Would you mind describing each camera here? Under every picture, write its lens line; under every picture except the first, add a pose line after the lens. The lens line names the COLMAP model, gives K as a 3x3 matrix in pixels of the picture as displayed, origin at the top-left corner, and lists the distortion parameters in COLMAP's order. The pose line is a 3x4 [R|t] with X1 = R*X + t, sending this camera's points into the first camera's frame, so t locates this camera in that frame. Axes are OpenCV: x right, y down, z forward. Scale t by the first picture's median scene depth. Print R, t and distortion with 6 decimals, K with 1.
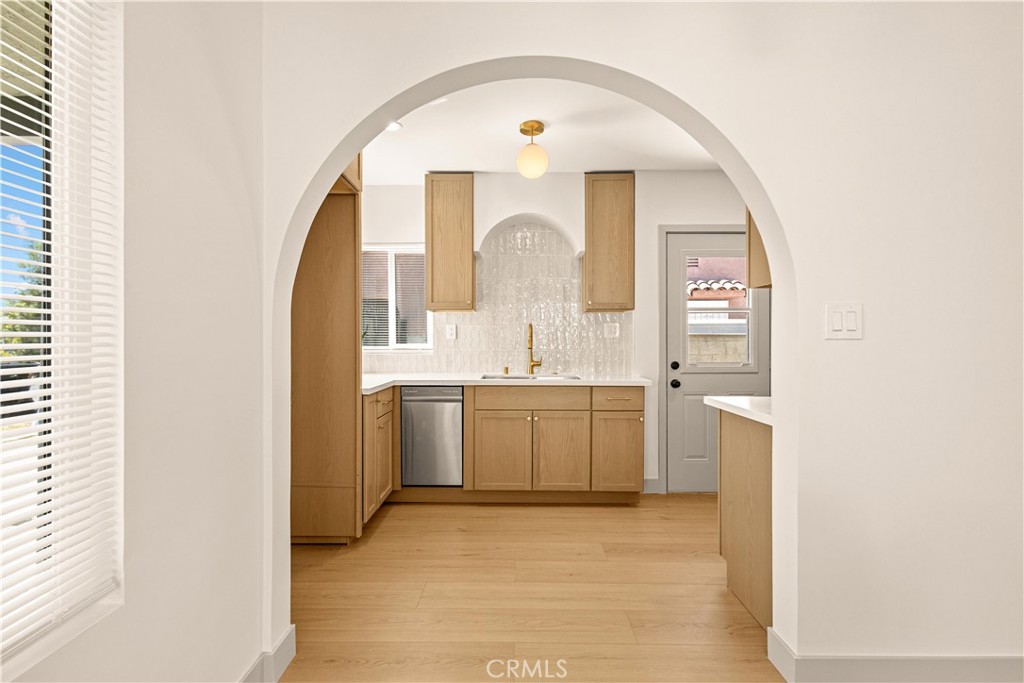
lens RADIAL K [[467.4, 0, 509.0], [0, 467.4, 346.4], [0, 0, 1]] dist [-0.001278, 0.000046]
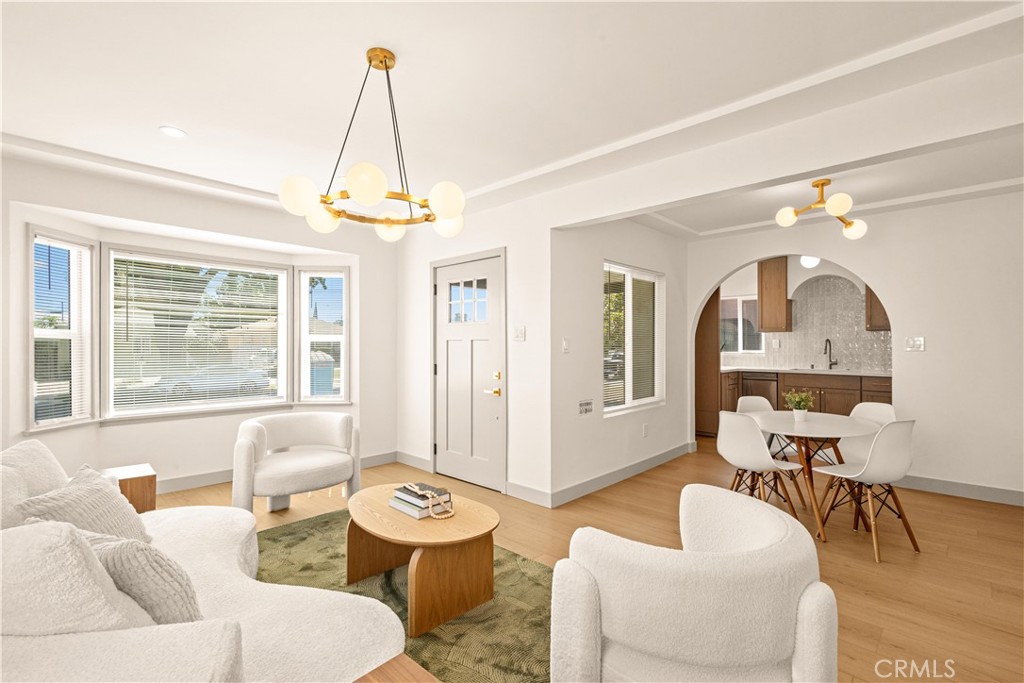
lens RADIAL K [[467.4, 0, 509.0], [0, 467.4, 345.5], [0, 0, 1]] dist [-0.001278, 0.000046]
pose [[0.729713, -0.001043, -0.683752, 0.375416], [-0.002993, 0.999984, -0.004719, -0.014257], [0.683747, 0.005490, 0.729699, -1.053136]]
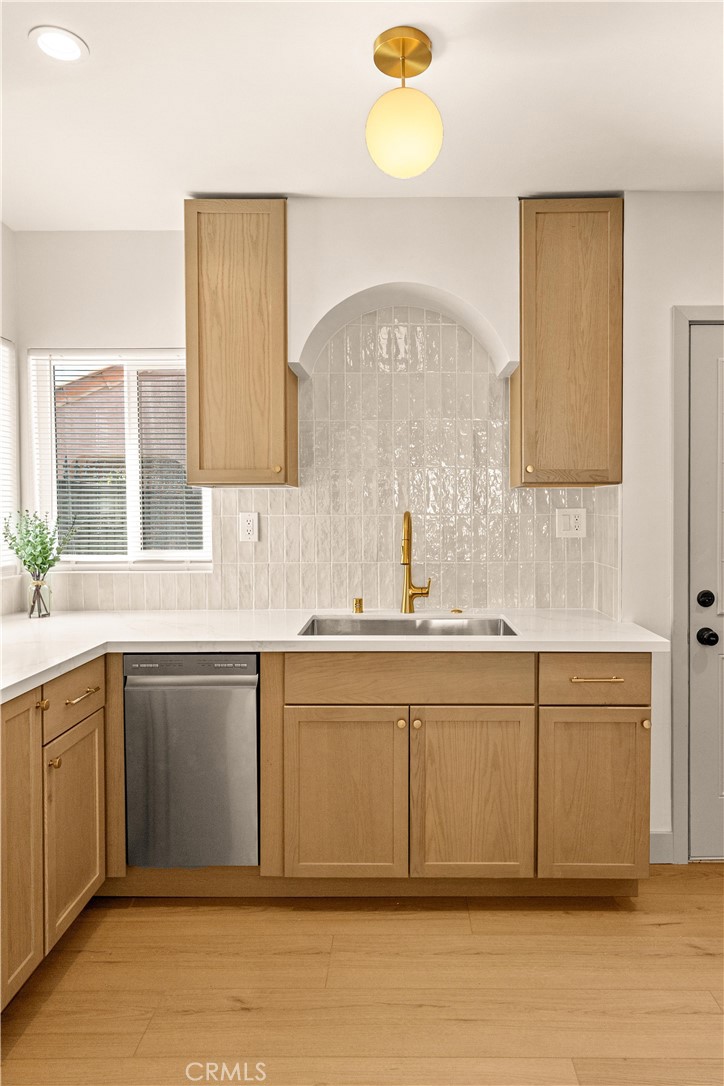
lens RADIAL K [[658.5, 0, 389.7], [0, 658.5, 523.7], [0, 0, 1]] dist [-0.000335, -0.000288]
pose [[0.999994, -0.002429, 0.002344, 0.027404], [0.002409, 0.999962, 0.008357, -0.043903], [-0.002365, -0.008351, 0.999962, 0.325181]]
